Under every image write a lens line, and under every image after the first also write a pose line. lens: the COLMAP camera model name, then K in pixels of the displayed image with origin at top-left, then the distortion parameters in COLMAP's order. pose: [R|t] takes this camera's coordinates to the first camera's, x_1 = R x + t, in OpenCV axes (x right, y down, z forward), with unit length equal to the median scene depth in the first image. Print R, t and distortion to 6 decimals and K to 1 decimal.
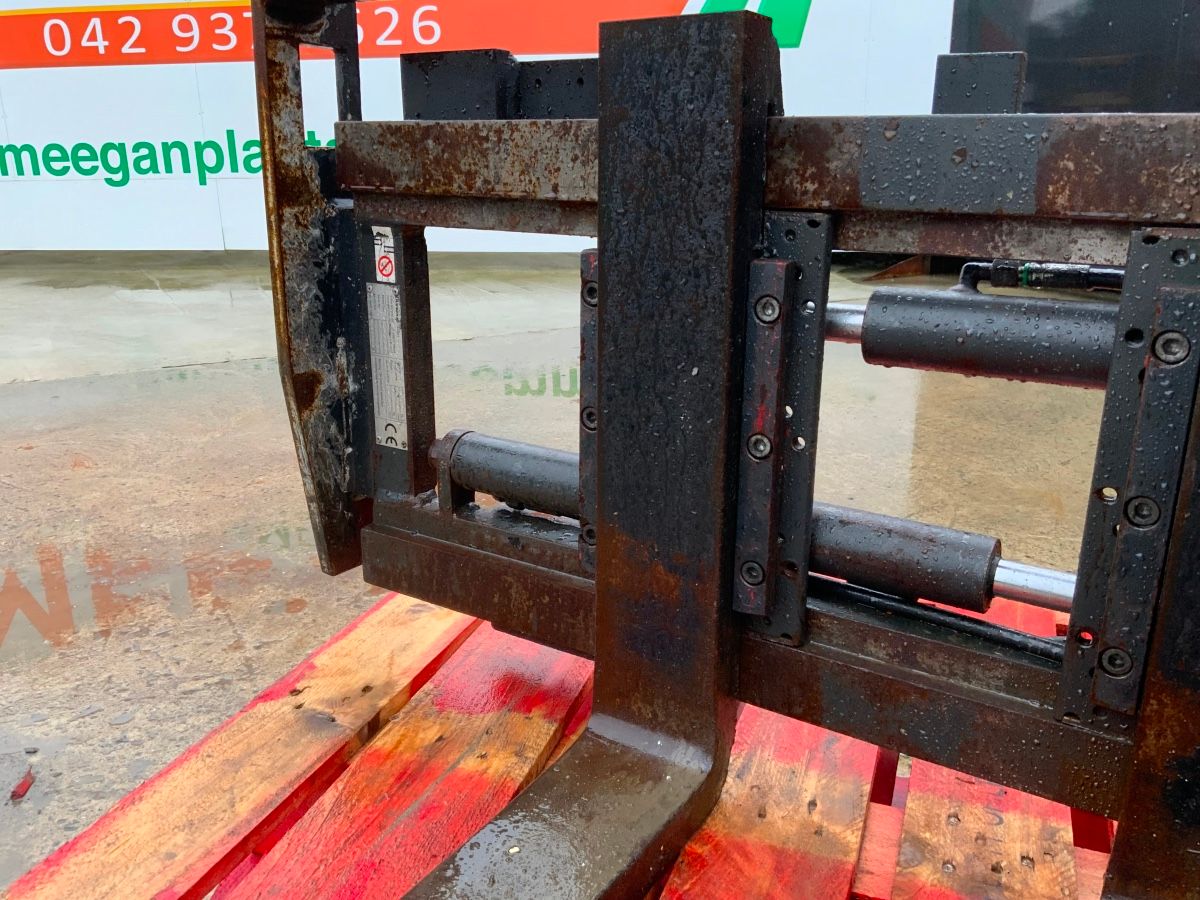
lens RADIAL K [[1003.5, 0, 594.3], [0, 1003.5, 450.6], [0, 0, 1]] dist [0.125813, -0.266441]
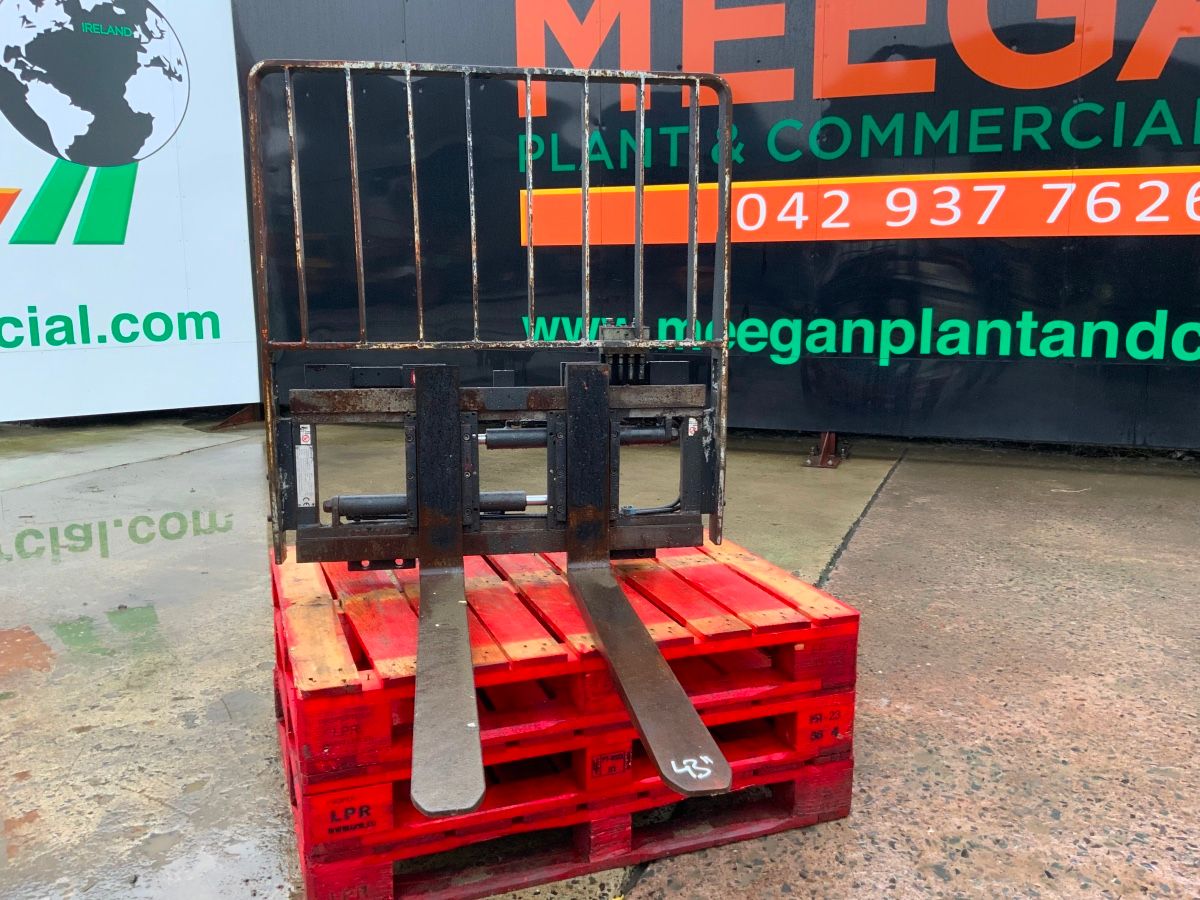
lens RADIAL K [[1026.0, 0, 600.0], [0, 1026.0, 450.0], [0, 0, 1]] dist [0.169010, -0.277327]
pose [[0.749549, -0.106206, 0.653373, -1.649116], [0.194651, 0.978769, -0.064204, 0.208518], [-0.632682, 0.175304, 0.754309, -1.839585]]
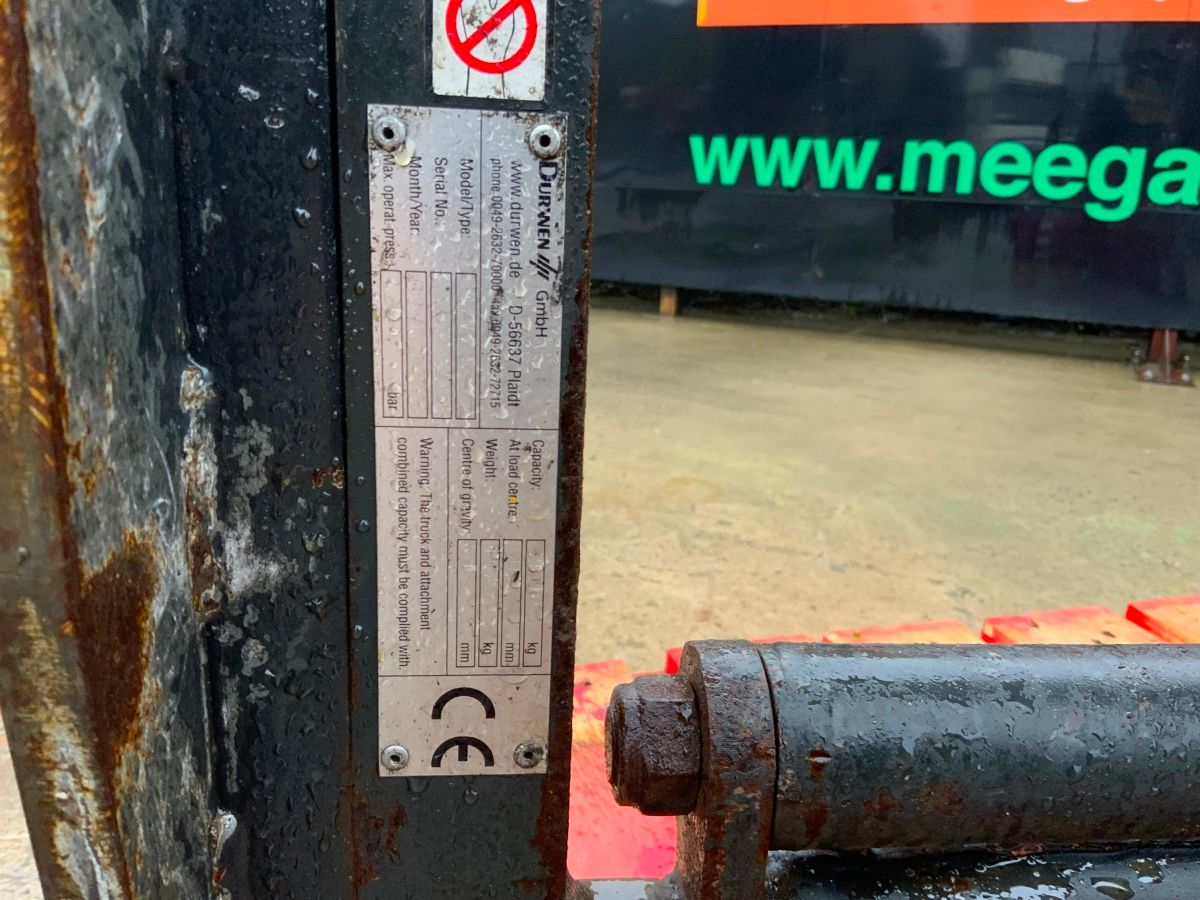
lens RADIAL K [[1003.5, 0, 594.3], [0, 1003.5, 450.6], [0, 0, 1]] dist [0.125813, -0.266441]
pose [[0.790506, -0.136307, 0.597093, -0.381797], [0.145095, 0.988846, 0.033643, -0.106637], [-0.595019, 0.060041, 0.801466, 0.925789]]
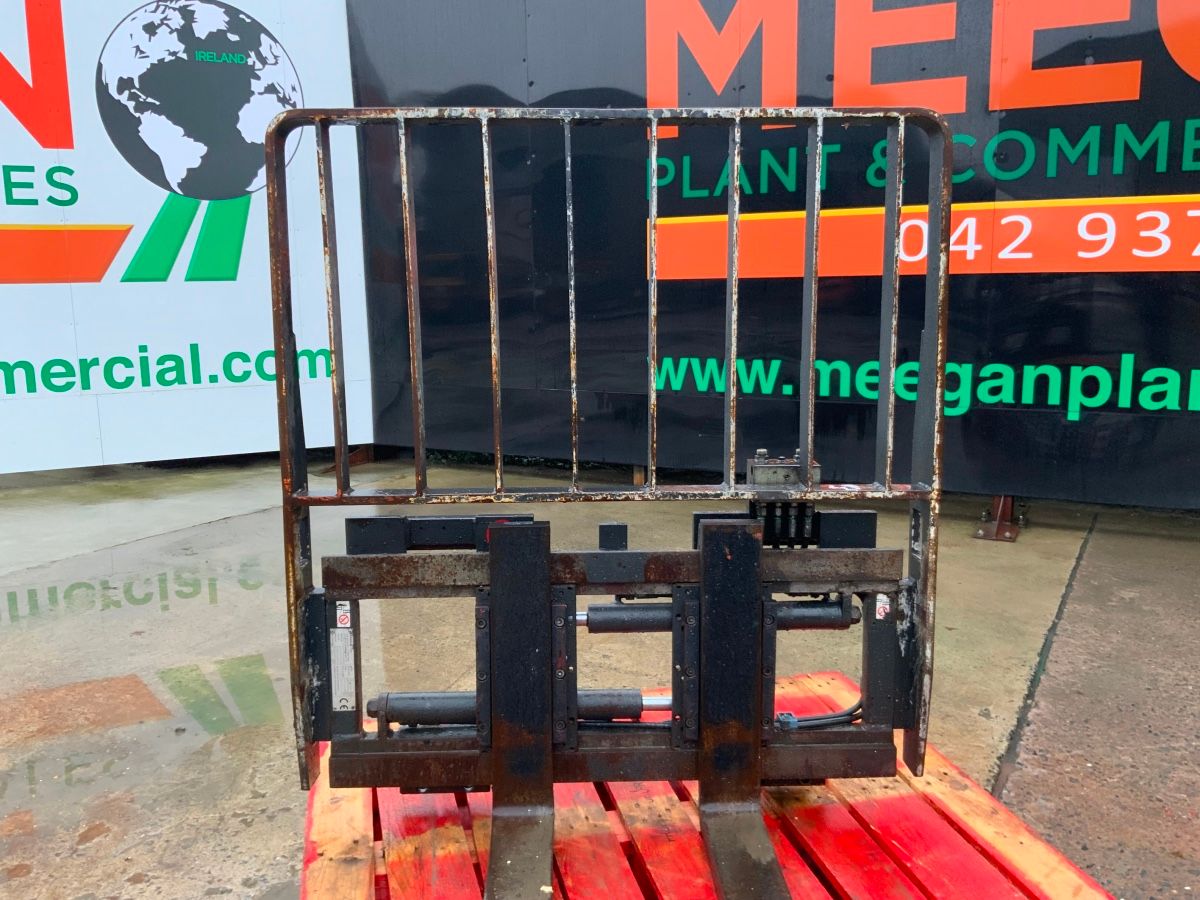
lens RADIAL K [[1028.8, 0, 606.3], [0, 1028.8, 446.4], [0, 0, 1]] dist [0.092120, -0.137659]
pose [[0.821237, -0.092089, 0.563106, -1.028601], [0.172979, 0.980628, -0.091903, -0.273356], [-0.543735, 0.172880, 0.821258, -1.168210]]
